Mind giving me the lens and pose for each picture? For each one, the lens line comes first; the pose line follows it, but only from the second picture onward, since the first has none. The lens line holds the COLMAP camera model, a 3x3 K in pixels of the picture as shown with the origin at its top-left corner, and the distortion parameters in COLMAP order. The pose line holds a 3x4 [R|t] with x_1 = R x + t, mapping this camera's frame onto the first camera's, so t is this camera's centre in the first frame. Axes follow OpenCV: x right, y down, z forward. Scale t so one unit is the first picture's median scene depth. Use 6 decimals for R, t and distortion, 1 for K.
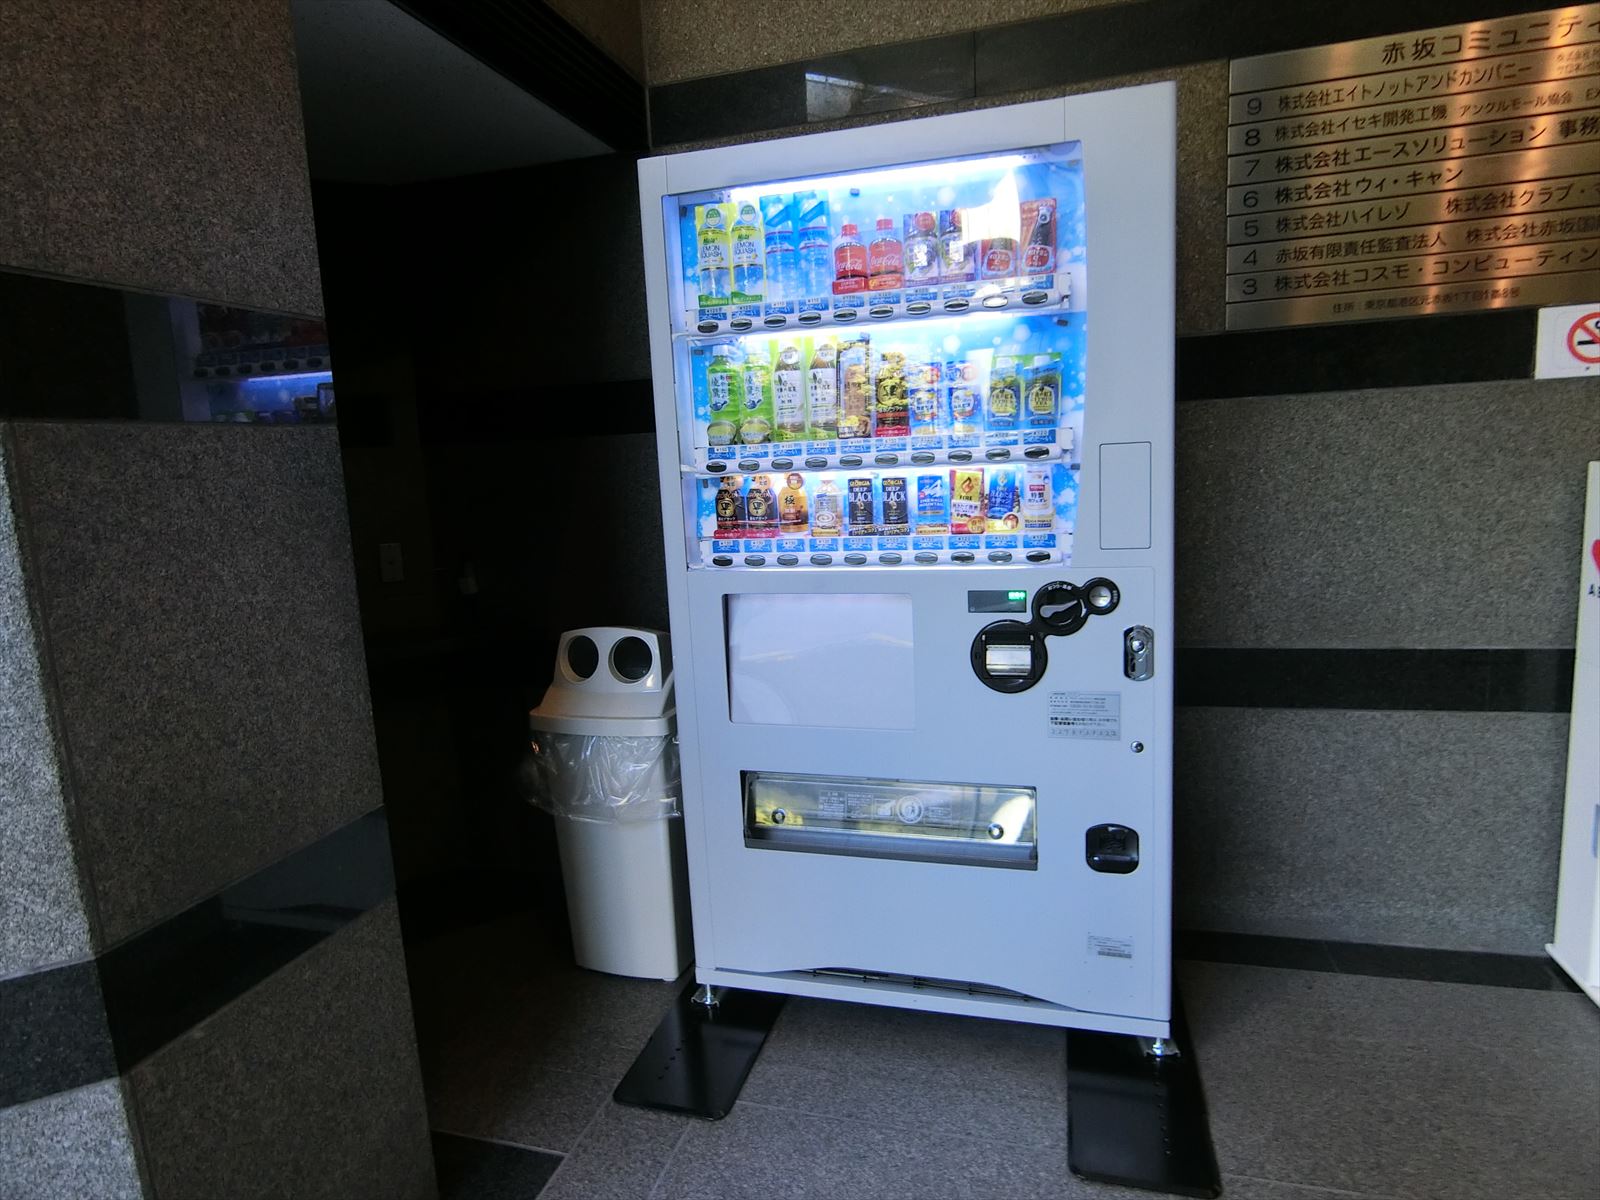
lens RADIAL K [[901.7, 0, 793.9], [0, 901.7, 568.6], [0, 0, 1]] dist [0.000171, -0.004121]
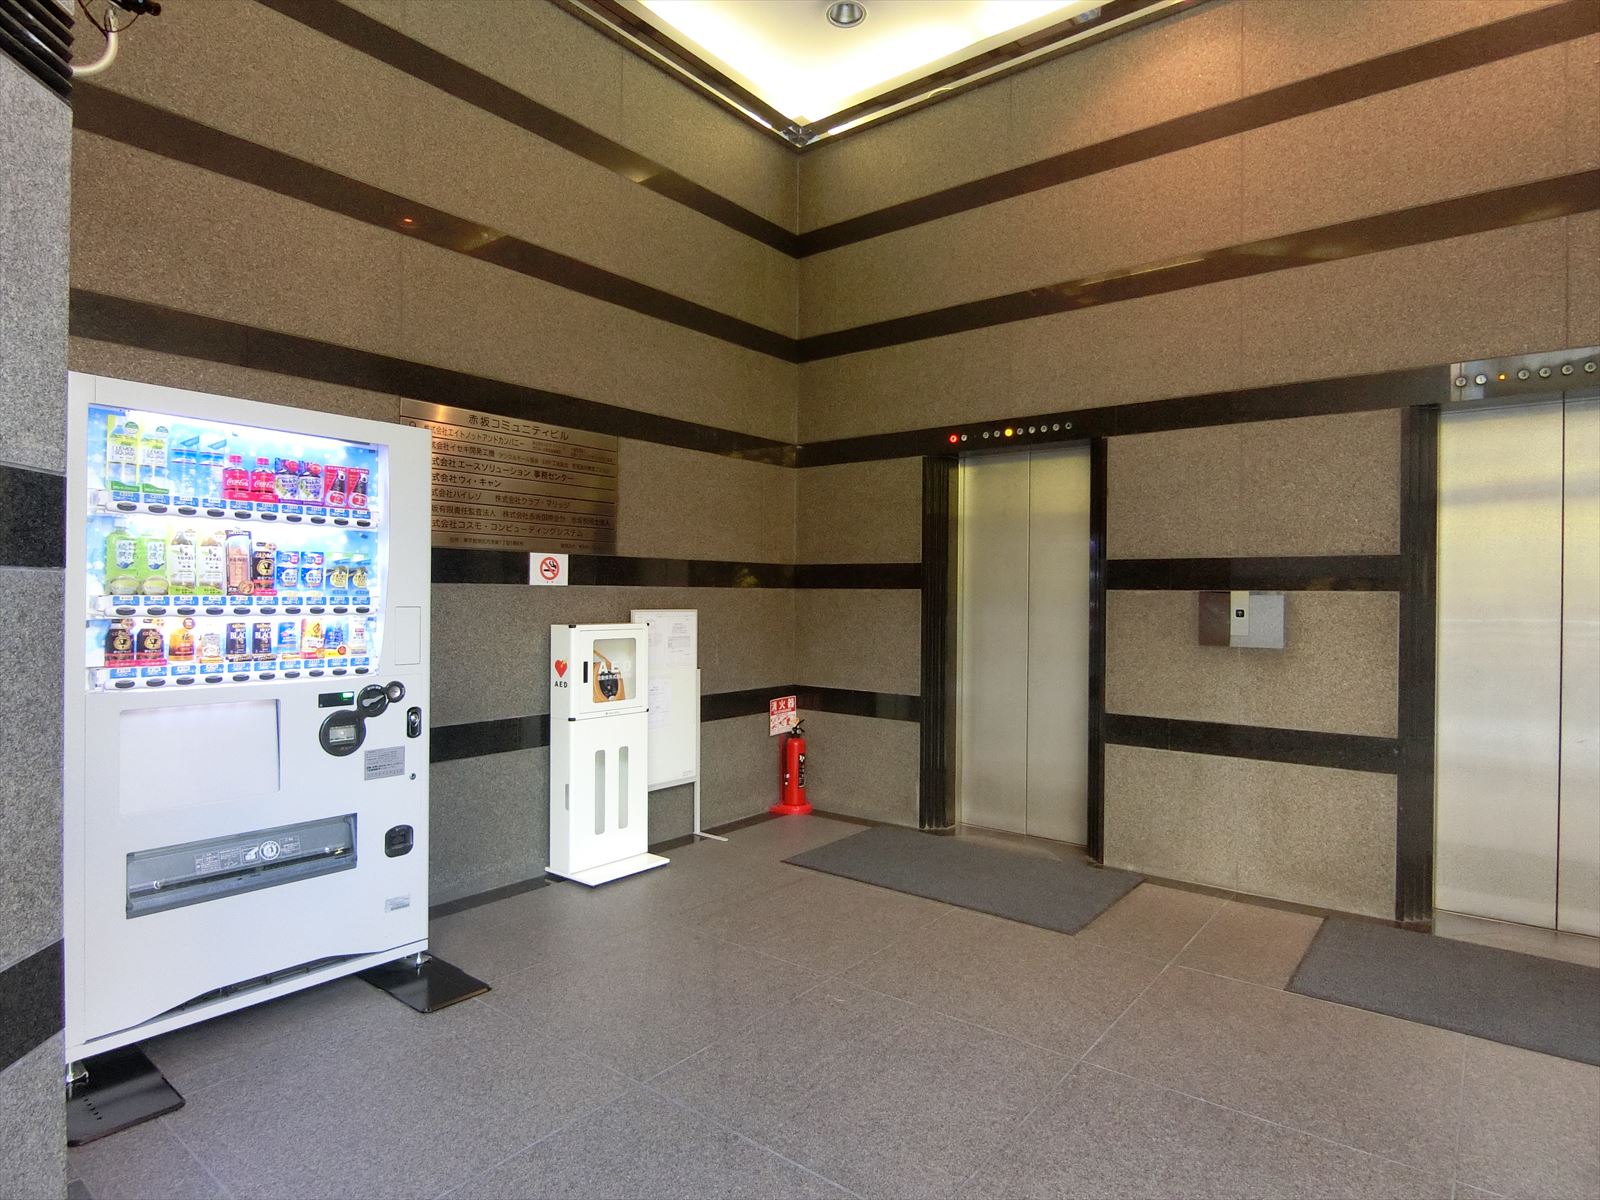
lens RADIAL K [[901.7, 0, 813.7], [0, 901.7, 594.5], [0, 0, 1]] dist [0.000171, -0.004121]
pose [[0.375008, 0.056726, 0.925284, -0.955418], [0.098855, 0.989988, -0.100758, 0.096635], [-0.921736, 0.129254, 0.365645, -0.410739]]
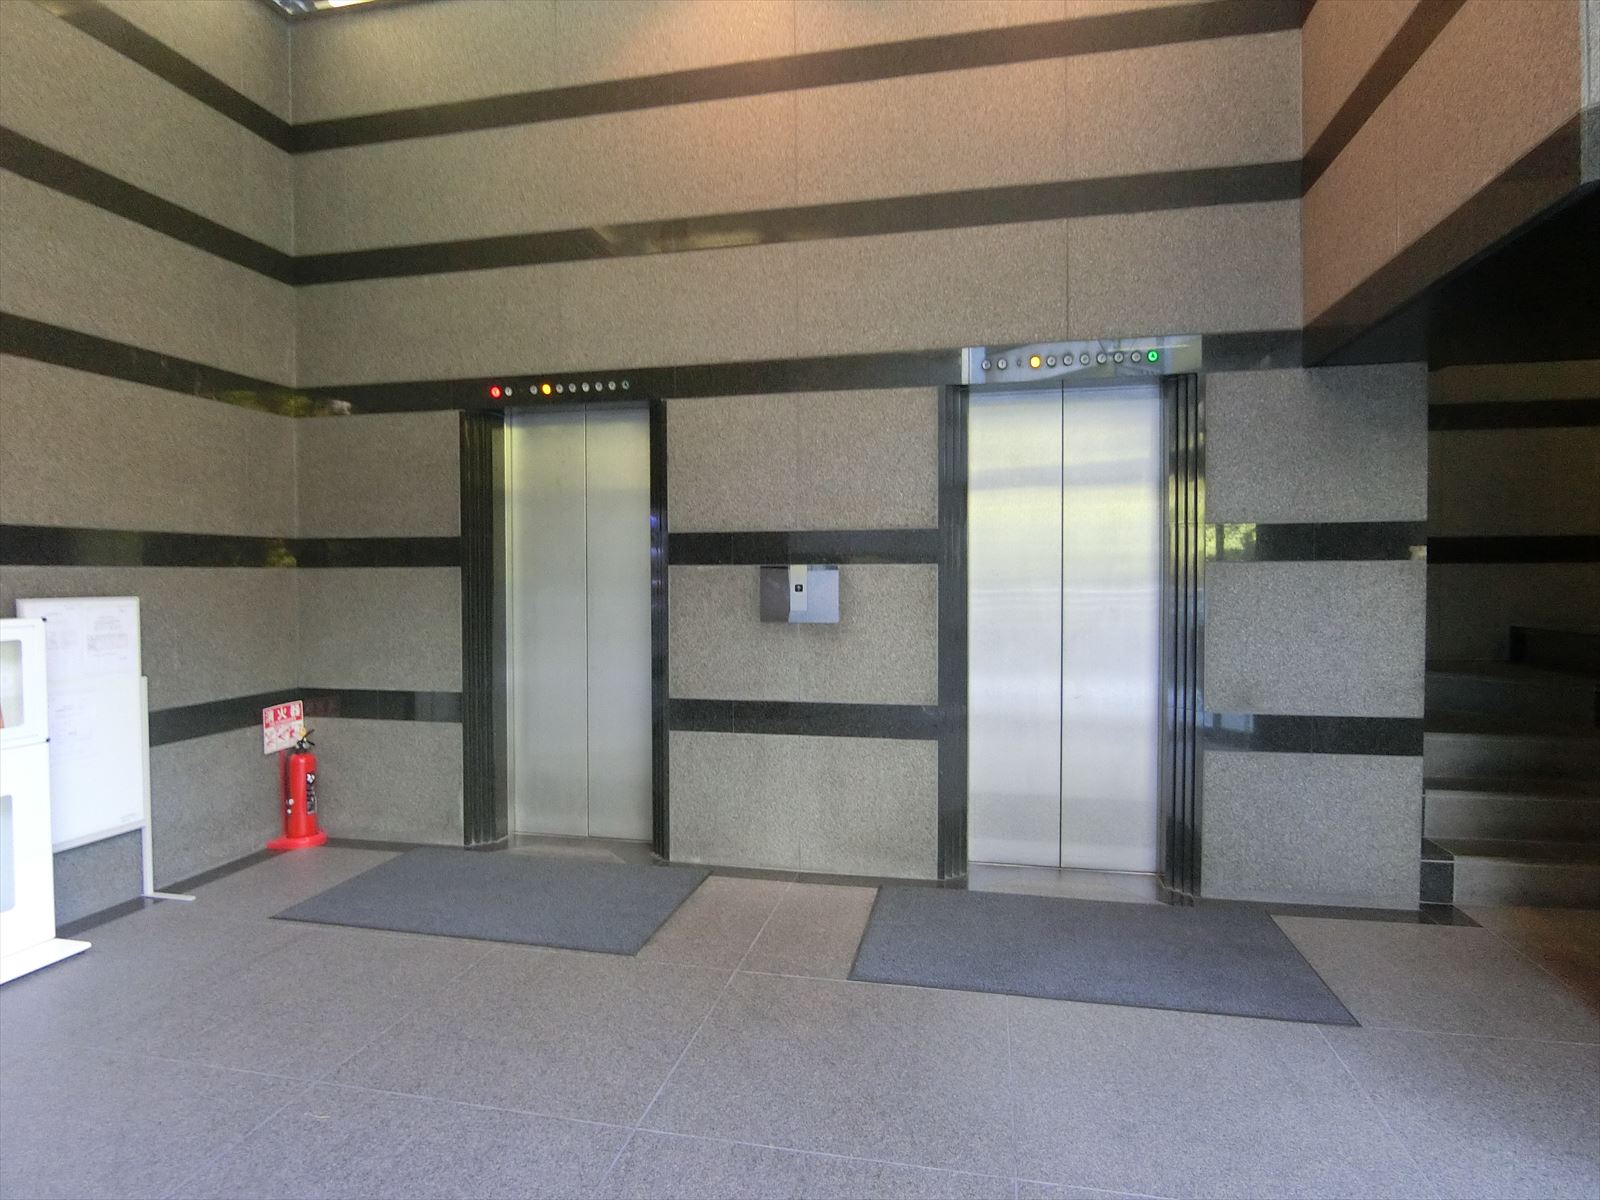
lens RADIAL K [[901.7, 0, 799.5], [0, 901.7, 597.1], [0, 0, 1]] dist [0.000171, -0.004121]
pose [[-0.061537, 0.030122, 0.997650, -0.723168], [0.144187, 0.989328, -0.020977, 0.090717], [-0.987635, 0.142557, -0.065224, -0.416101]]
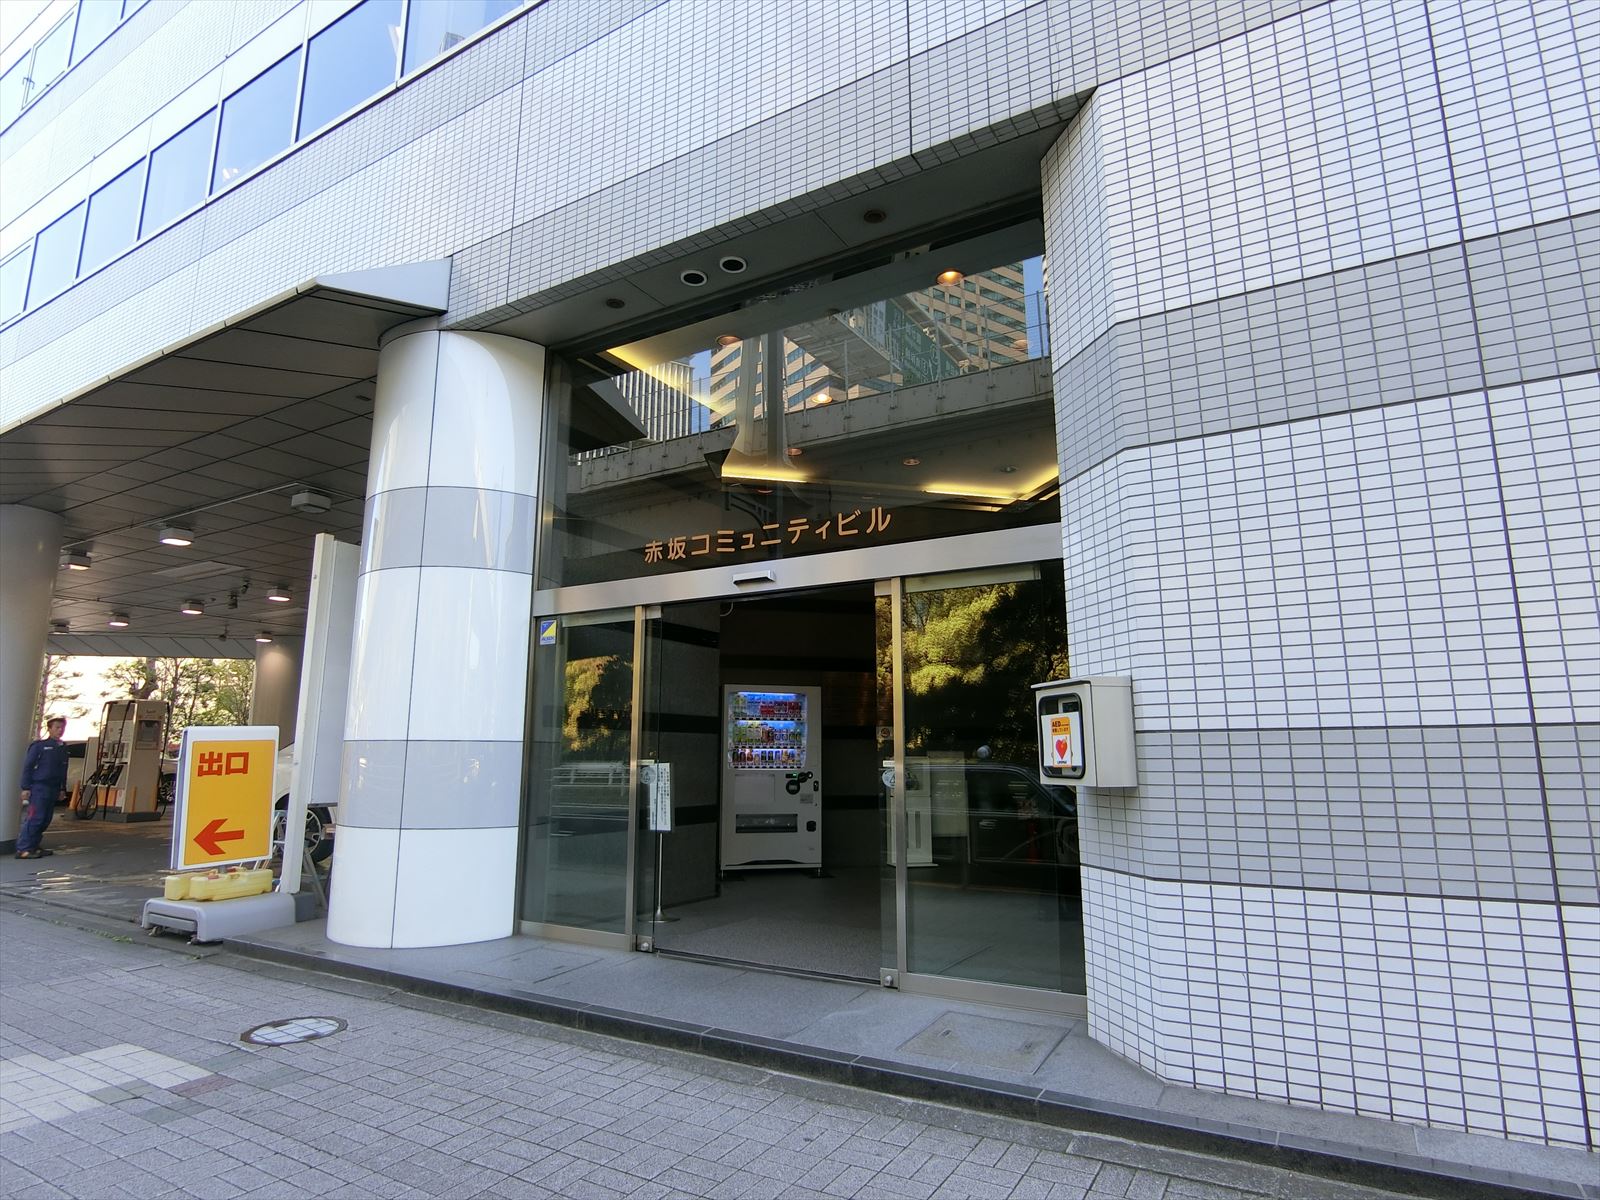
lens RADIAL K [[901.7, 0, 802.9], [0, 901.7, 602.7], [0, 0, 1]] dist [0.000171, -0.004121]
pose [[0.869971, 0.141771, 0.472284, -2.247582], [0.022173, 0.945562, -0.324685, 0.760766], [-0.492605, 0.292938, 0.819468, -3.480684]]
